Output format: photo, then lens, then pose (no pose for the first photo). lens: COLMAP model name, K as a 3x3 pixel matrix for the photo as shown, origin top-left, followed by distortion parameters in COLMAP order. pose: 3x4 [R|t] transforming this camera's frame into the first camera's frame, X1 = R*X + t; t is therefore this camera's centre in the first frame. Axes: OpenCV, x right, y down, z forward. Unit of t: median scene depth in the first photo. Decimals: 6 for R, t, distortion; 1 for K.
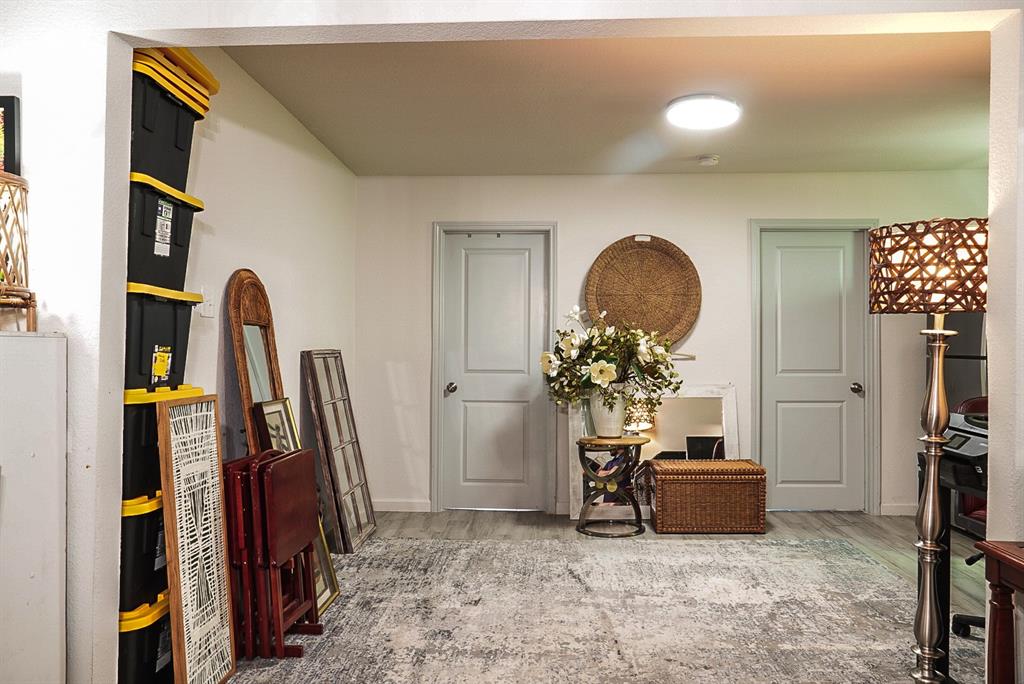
lens RADIAL K [[762.1, 0, 511.3], [0, 762.1, 346.9], [0, 0, 1]] dist [-0.054375, 0.061270]
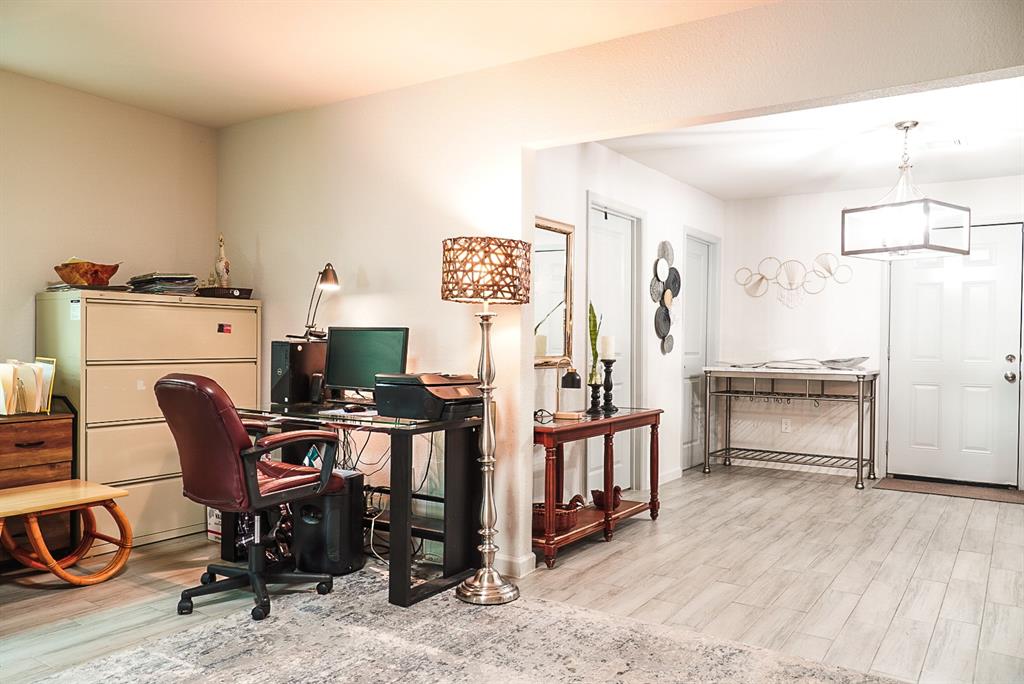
lens RADIAL K [[762.1, 0, 511.3], [0, 762.1, 346.9], [0, 0, 1]] dist [-0.054375, 0.061270]
pose [[-0.855936, -0.011159, 0.516962, -0.224768], [-0.010126, 0.999937, 0.004820, 0.033244], [-0.516983, -0.001109, -0.855995, 2.145622]]
